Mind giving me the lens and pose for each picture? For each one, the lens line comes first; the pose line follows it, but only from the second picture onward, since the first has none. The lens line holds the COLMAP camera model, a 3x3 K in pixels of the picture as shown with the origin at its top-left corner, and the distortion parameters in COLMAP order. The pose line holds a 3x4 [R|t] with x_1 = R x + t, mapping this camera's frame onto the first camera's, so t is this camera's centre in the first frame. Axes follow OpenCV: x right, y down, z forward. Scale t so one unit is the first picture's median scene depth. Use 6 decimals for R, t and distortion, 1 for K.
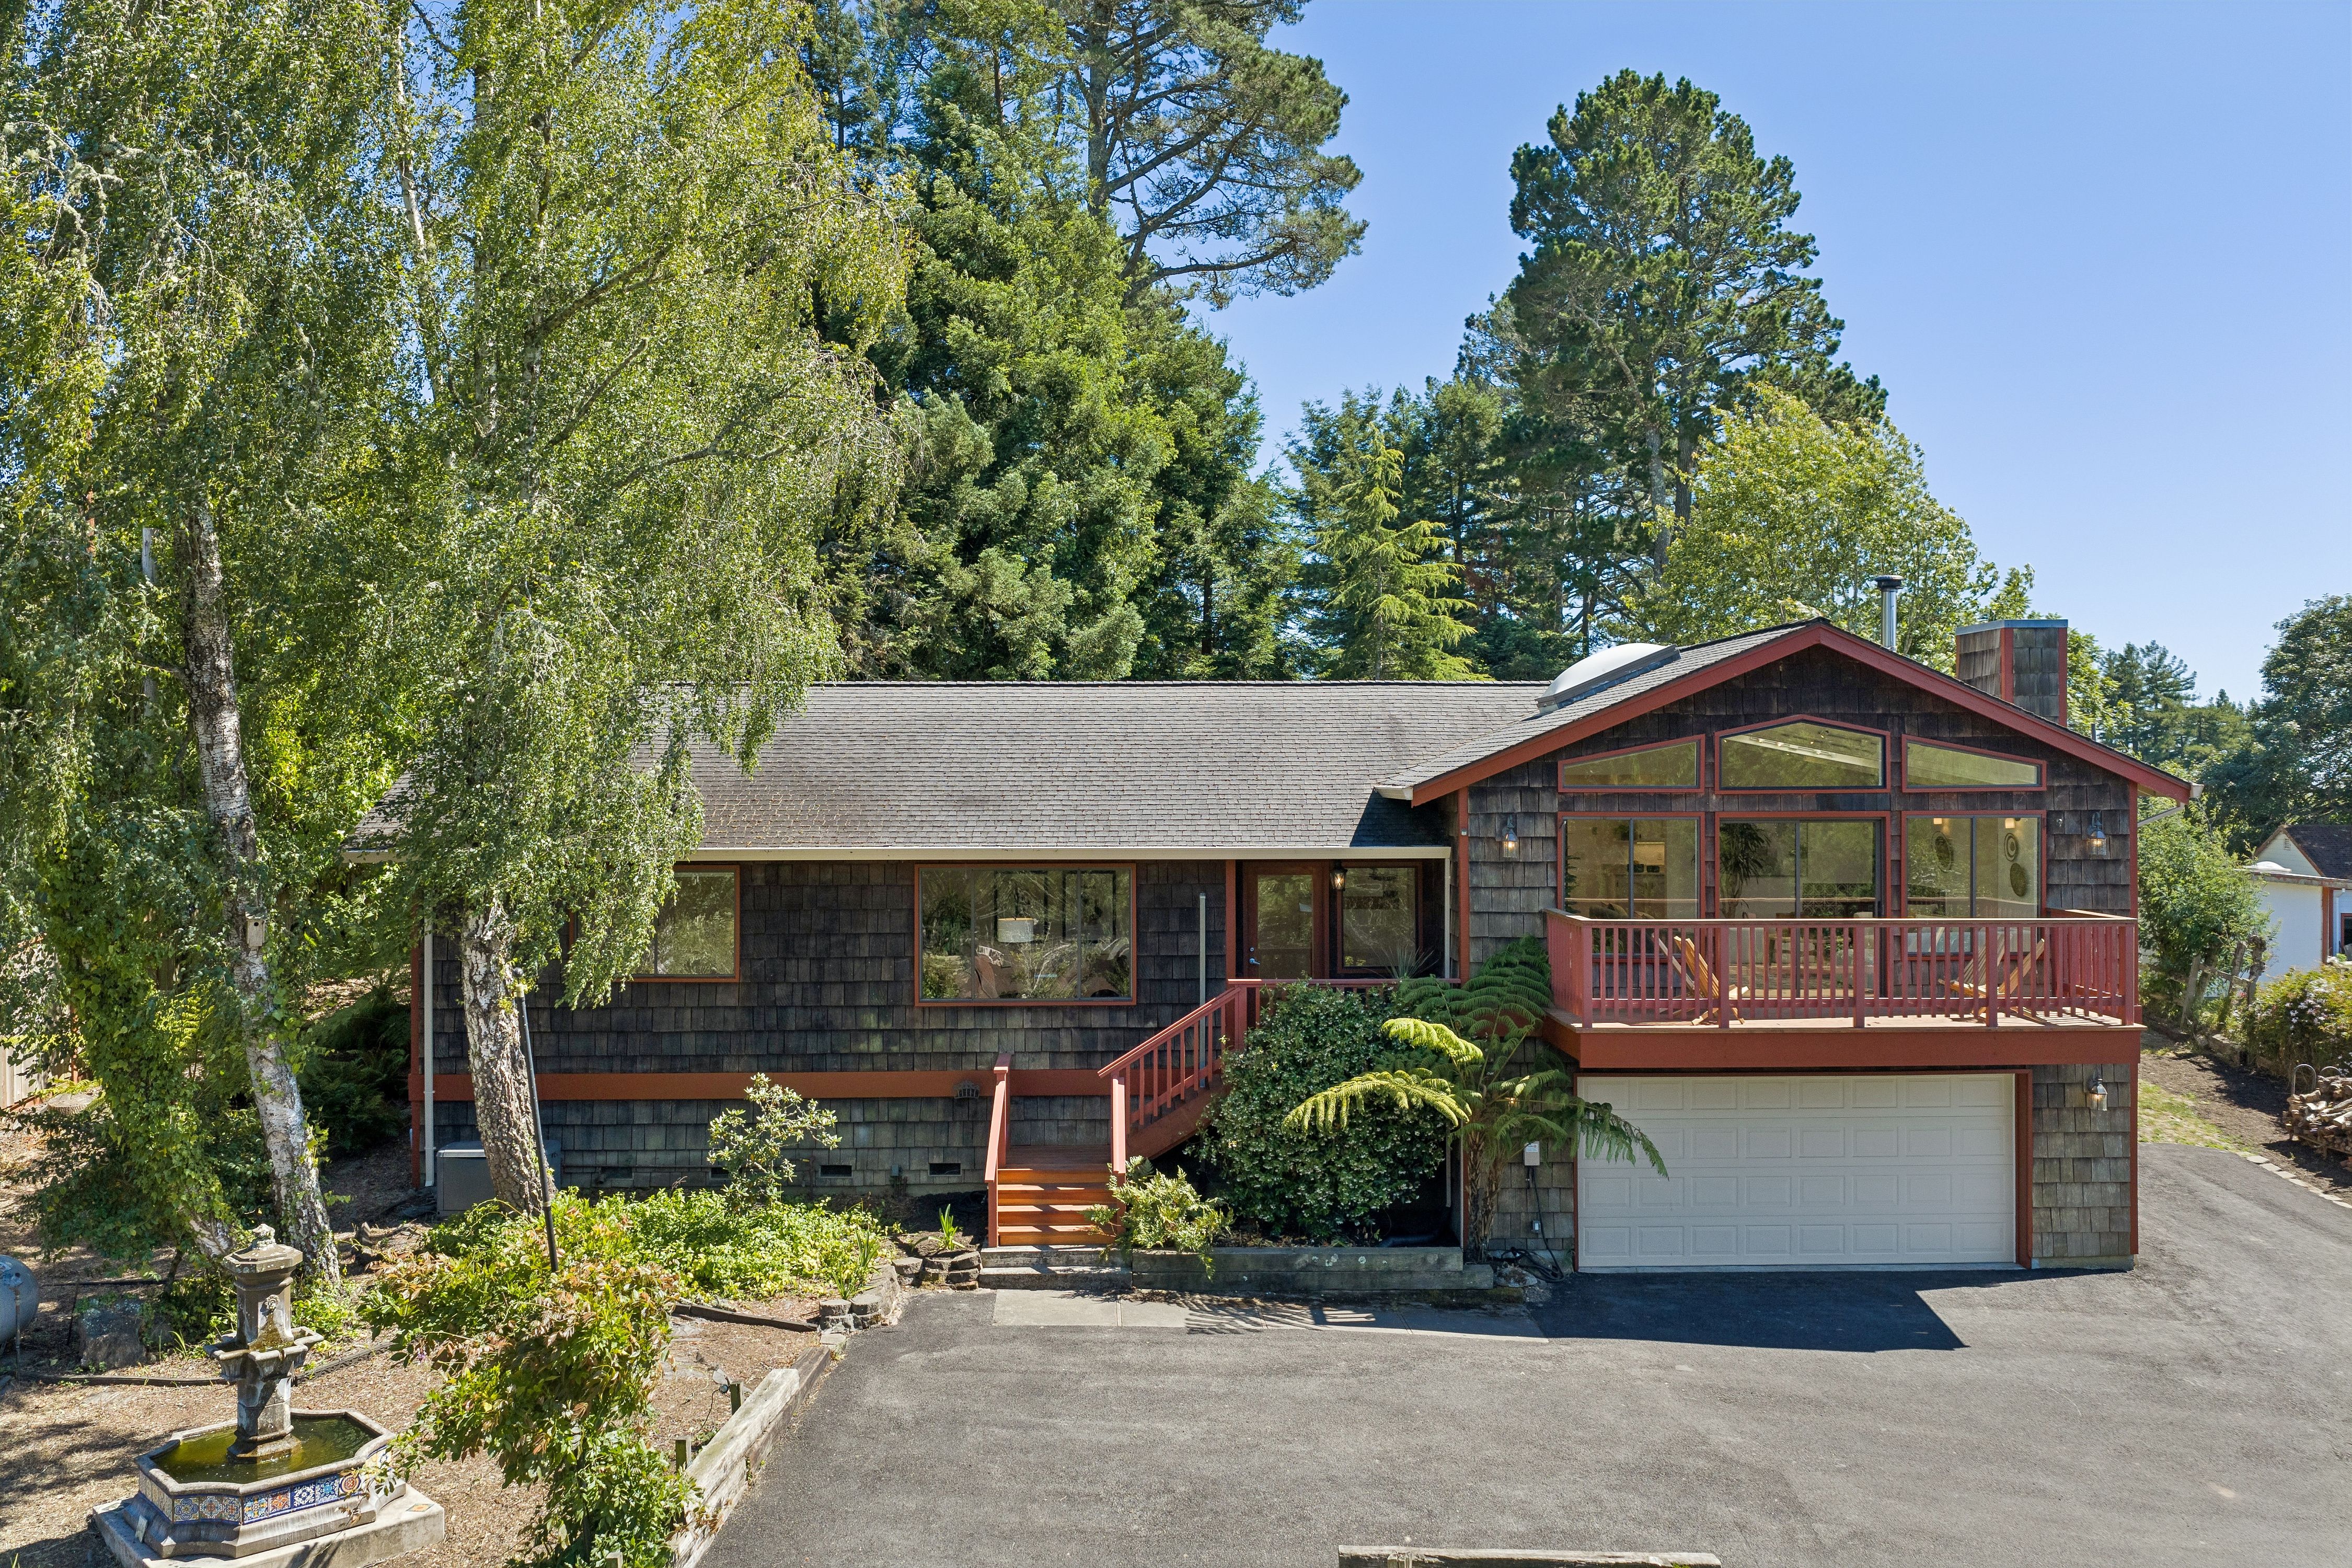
lens RADIAL K [[1962.2, 0, 1176.0], [0, 1962.2, 784.0], [0, 0, 1]] dist [-0.000388, -0.001353]
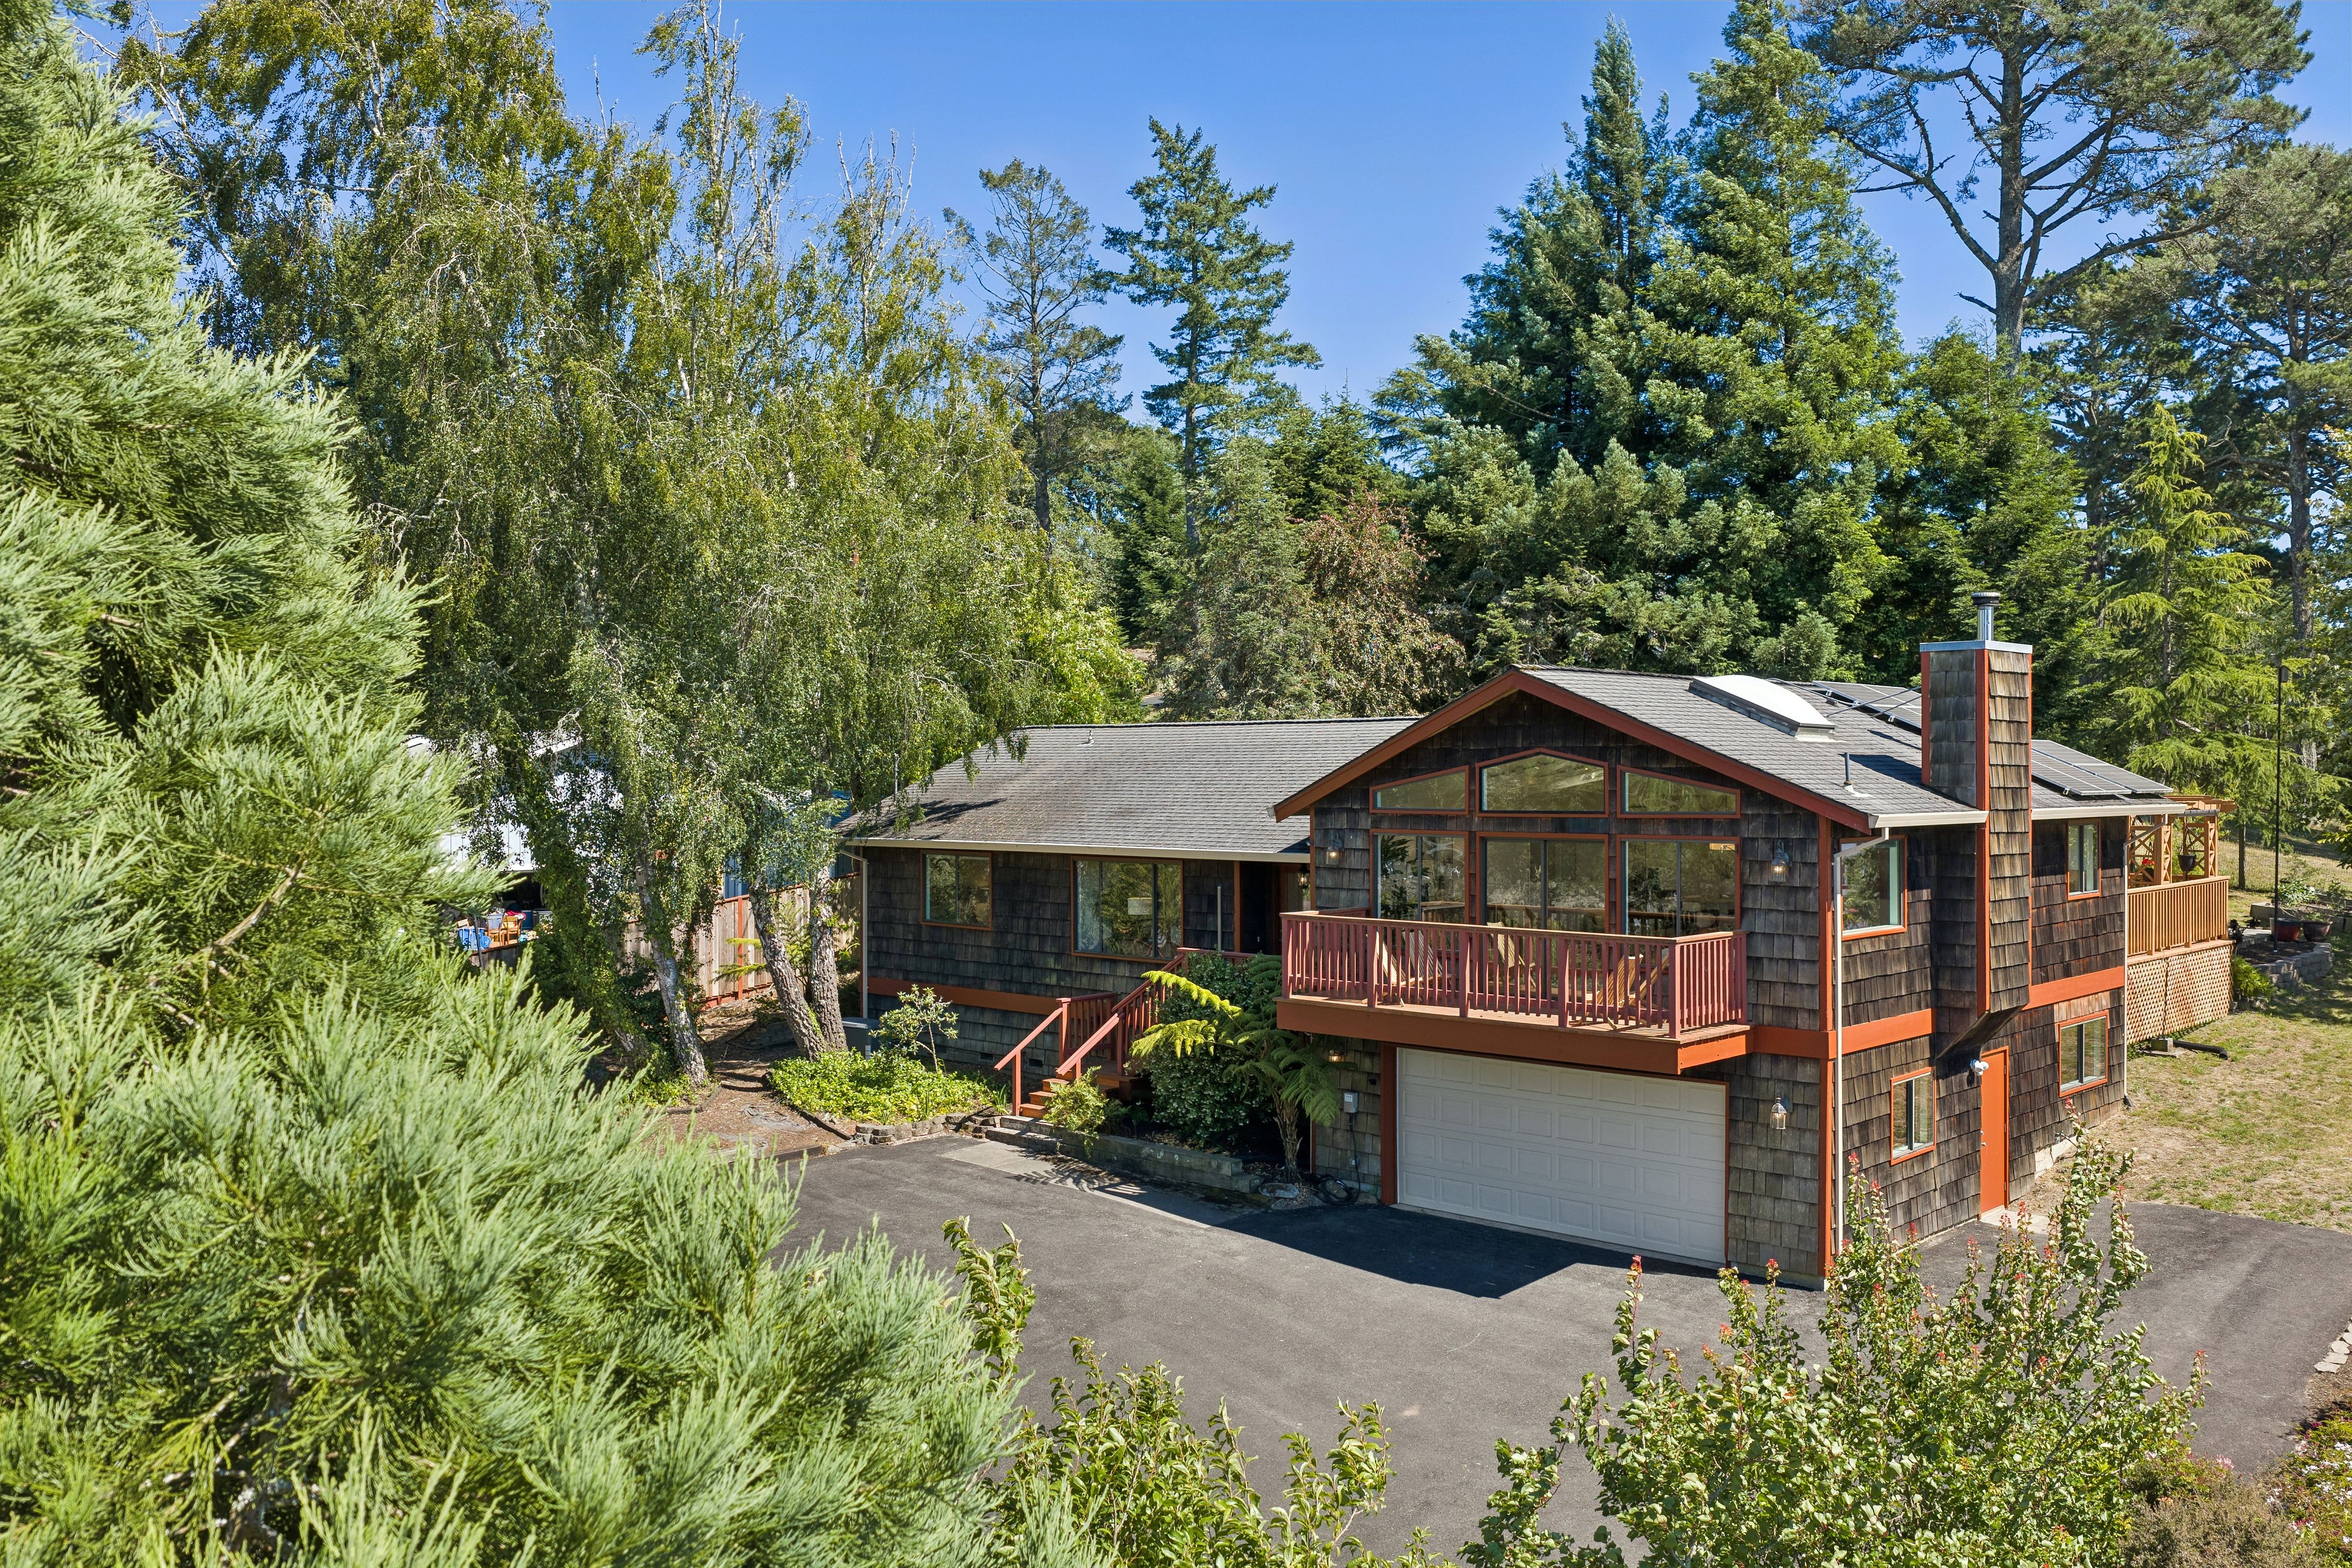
lens RADIAL K [[1962.2, 0, 1176.0], [0, 1962.2, 784.0], [0, 0, 1]] dist [-0.000388, -0.001353]
pose [[0.706003, 0.005547, -0.708187, 0.980788], [-0.004529, 0.999984, 0.003318, -0.017263], [0.708195, 0.000865, 0.706017, 0.045325]]
